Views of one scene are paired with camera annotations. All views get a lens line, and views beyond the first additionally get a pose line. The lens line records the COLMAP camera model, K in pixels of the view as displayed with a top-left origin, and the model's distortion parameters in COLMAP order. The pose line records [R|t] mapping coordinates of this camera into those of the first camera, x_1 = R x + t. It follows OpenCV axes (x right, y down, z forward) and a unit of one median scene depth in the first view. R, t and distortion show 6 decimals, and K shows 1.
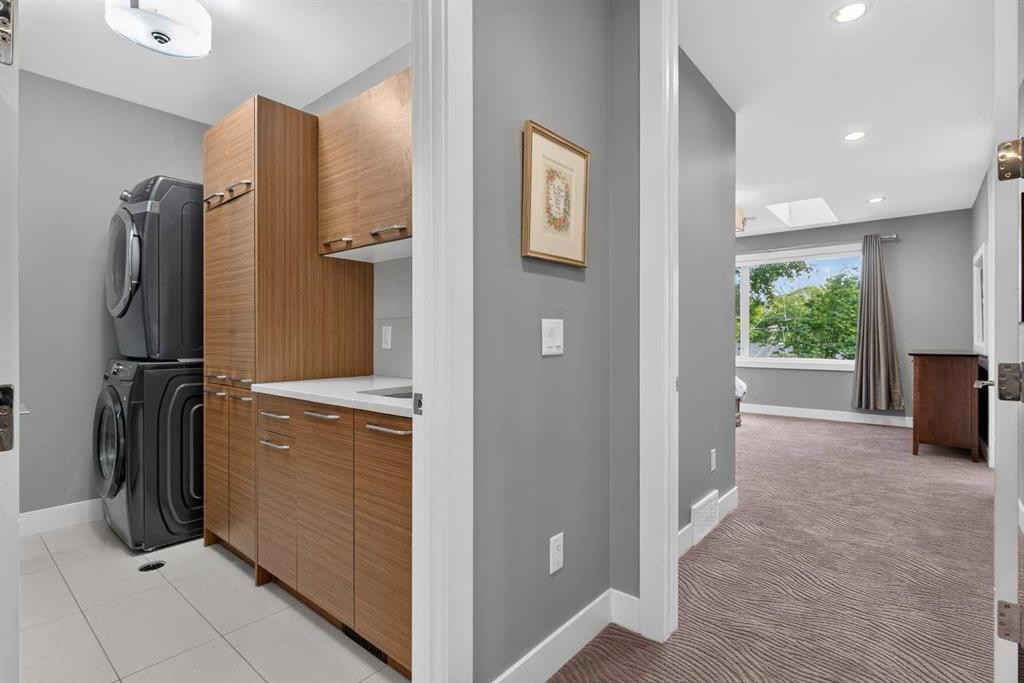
lens RADIAL K [[493.5, 0, 511.0], [0, 493.5, 331.0], [0, 0, 1]] dist [-0.001627, -0.001060]
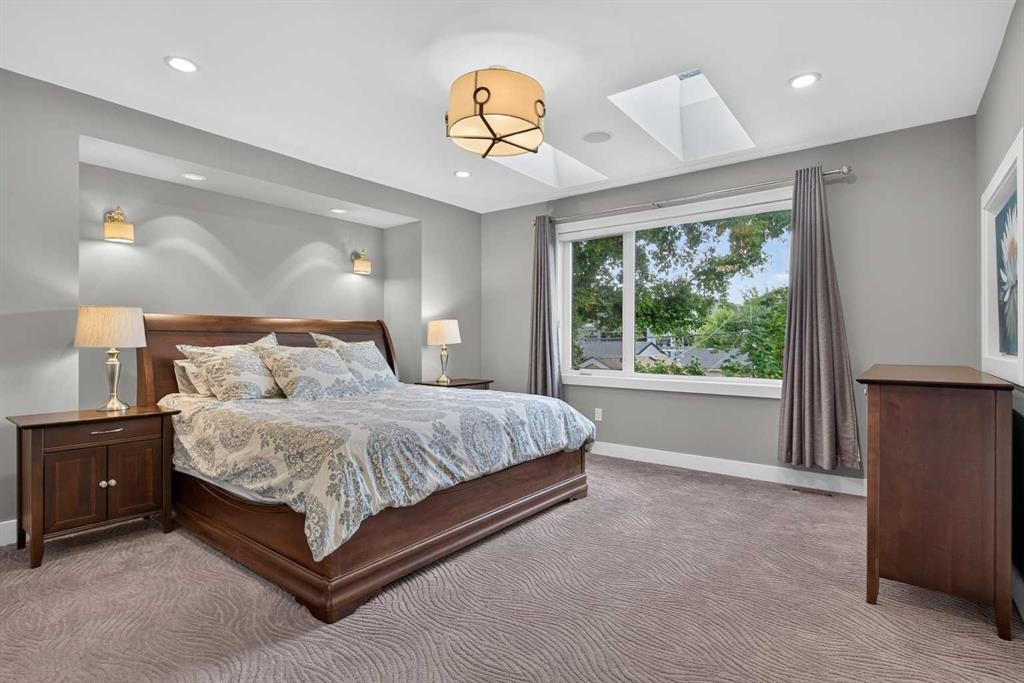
lens RADIAL K [[505.4, 0, 515.1], [0, 505.4, 336.1], [0, 0, 1]] dist [0.002504, 0.000332]
pose [[0.998851, -0.000398, 0.047913, 0.355820], [0.000369, 1.000000, 0.000622, 0.003997], [-0.047914, -0.000604, 0.998851, 0.415944]]
